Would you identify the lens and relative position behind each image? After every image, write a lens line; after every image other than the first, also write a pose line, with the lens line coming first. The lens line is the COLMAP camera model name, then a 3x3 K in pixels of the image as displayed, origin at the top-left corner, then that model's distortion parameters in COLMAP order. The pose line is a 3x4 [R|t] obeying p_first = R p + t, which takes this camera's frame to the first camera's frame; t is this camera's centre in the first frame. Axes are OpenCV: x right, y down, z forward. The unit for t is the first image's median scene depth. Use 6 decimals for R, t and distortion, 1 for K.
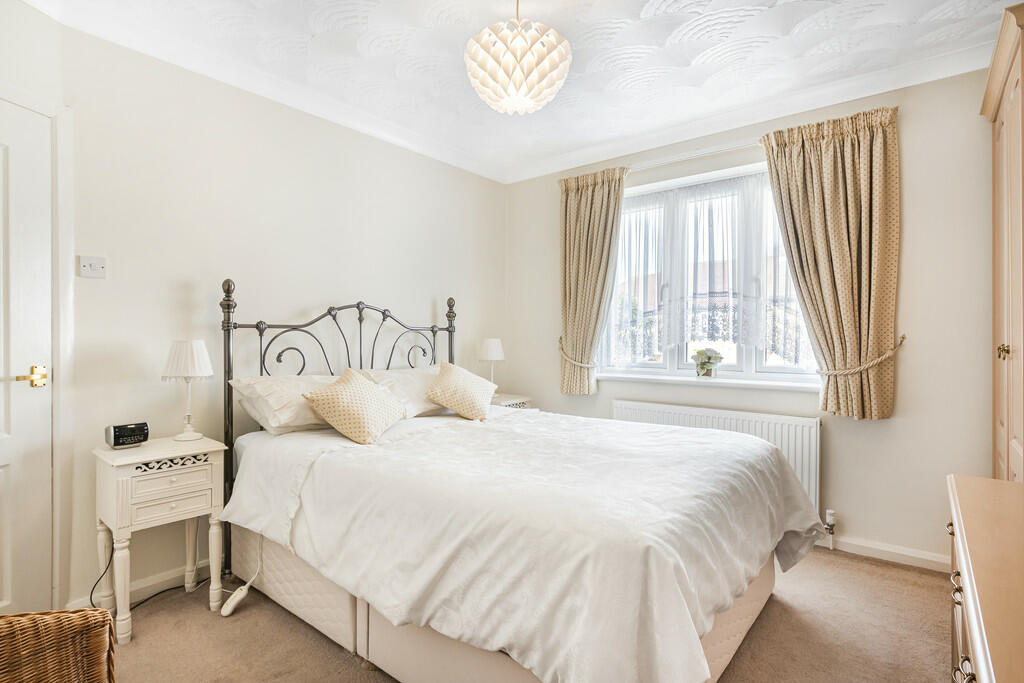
lens RADIAL K [[508.0, 0, 507.8], [0, 508.0, 338.9], [0, 0, 1]] dist [0.000959, -0.000139]
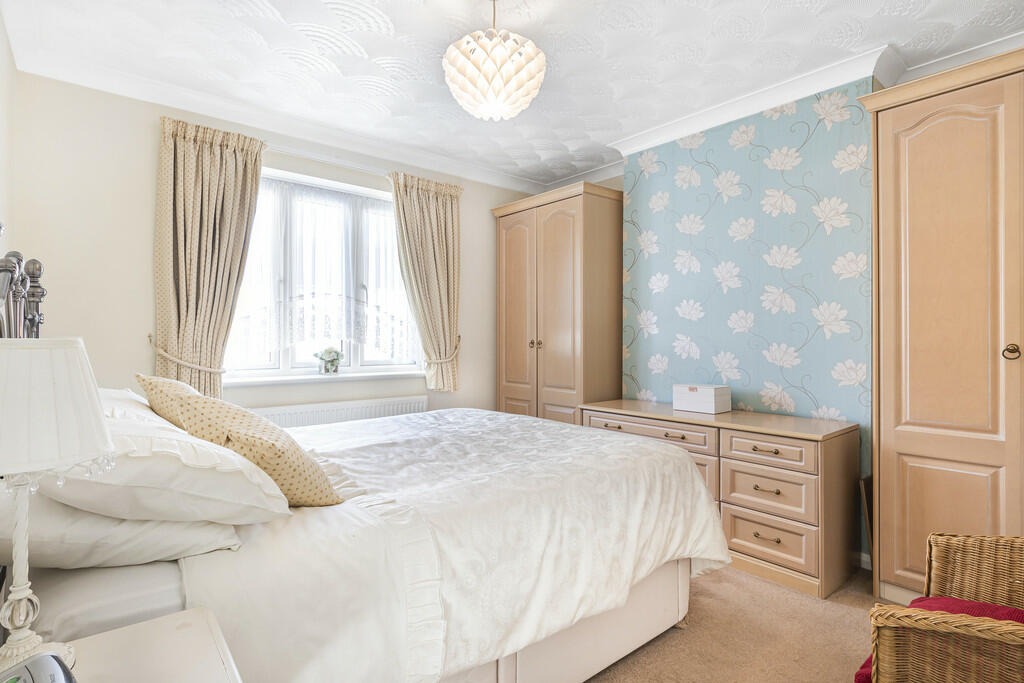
lens RADIAL K [[508.0, 0, 507.8], [0, 508.0, 338.9], [0, 0, 1]] dist [0.000959, -0.000139]
pose [[0.181717, -0.001988, 0.983349, -0.592412], [-0.001589, 0.999996, 0.002316, 0.000117], [-0.983350, -0.001984, 0.181713, 0.449793]]
